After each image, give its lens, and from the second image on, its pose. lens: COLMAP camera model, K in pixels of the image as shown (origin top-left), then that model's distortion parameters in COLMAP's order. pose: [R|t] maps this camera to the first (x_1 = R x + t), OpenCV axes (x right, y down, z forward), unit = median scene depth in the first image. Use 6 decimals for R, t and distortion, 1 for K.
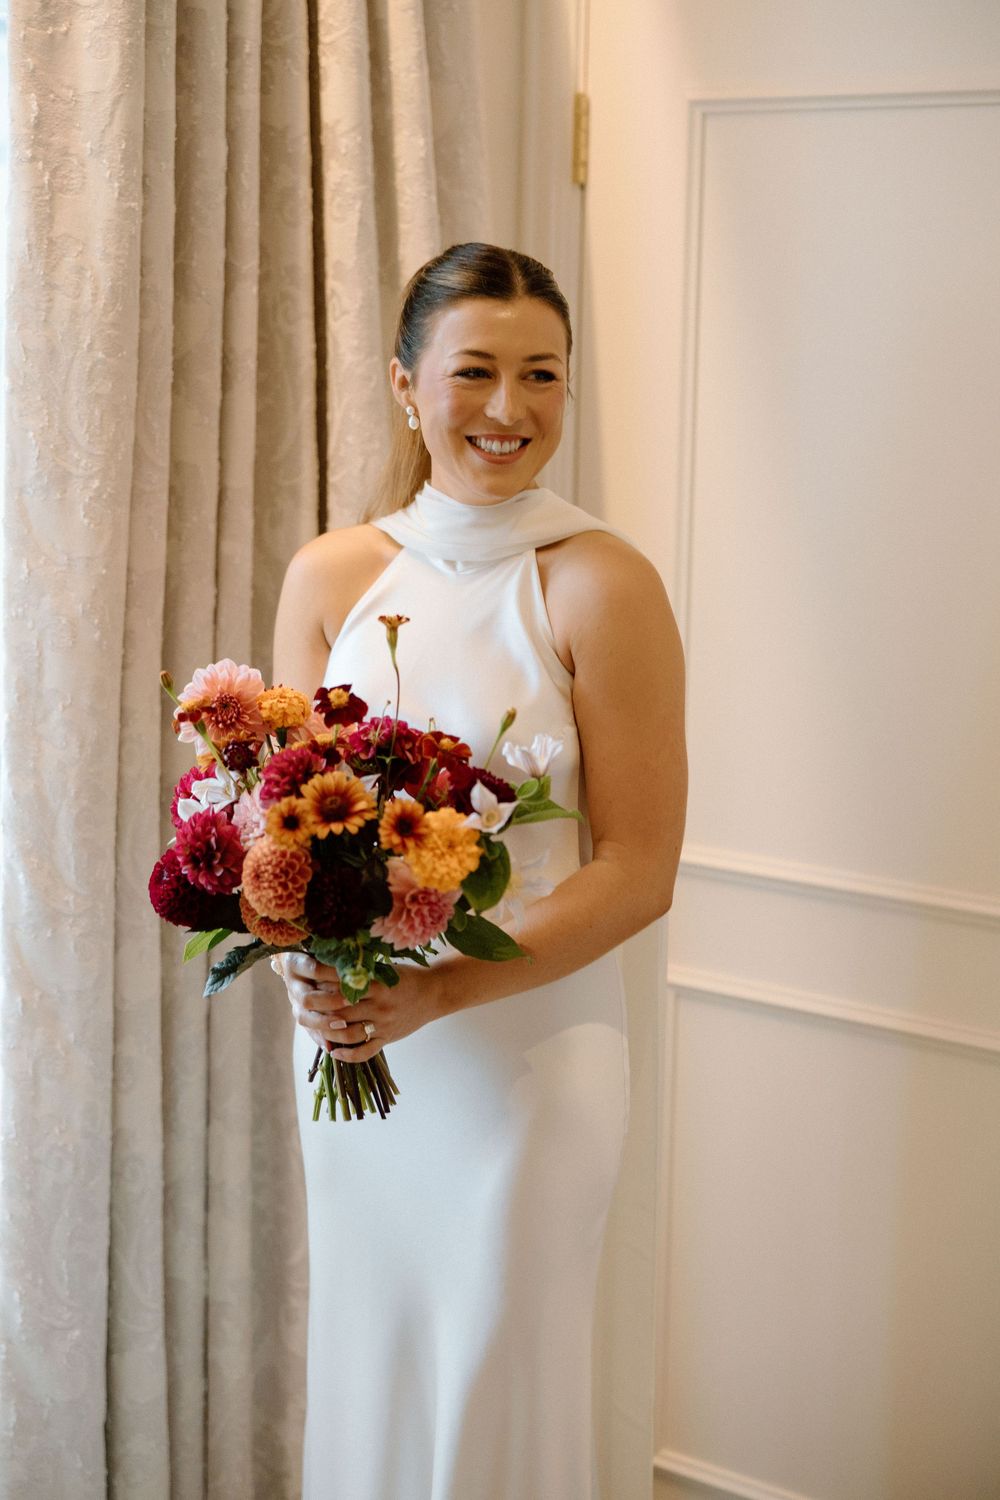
lens RADIAL K [[2193.3, 0, 499.1], [0, 2193.3, 629.2], [0, 0, 1]] dist [-0.041881, -0.044386]
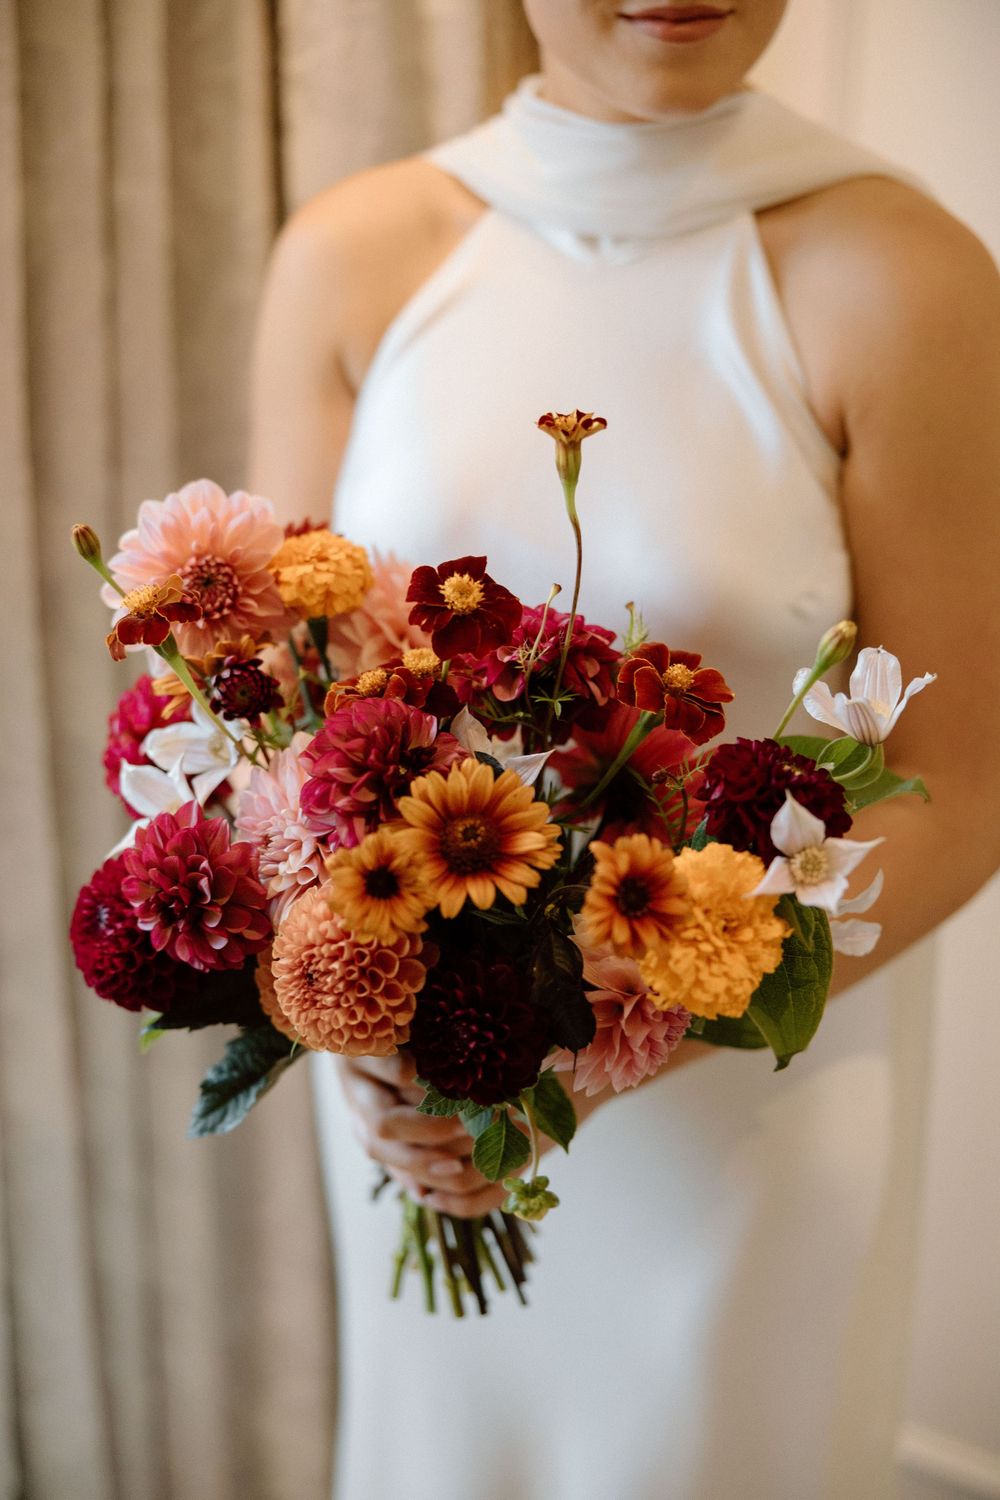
lens RADIAL K [[2772.3, 0, 581.3], [0, 2772.3, 774.2], [0, 0, 1]] dist [0.048673, -0.212910]
pose [[0.998815, -0.026853, 0.040588, -0.071541], [0.018223, 0.979683, 0.199725, -0.048955], [-0.045127, -0.198749, 0.979011, 0.397767]]
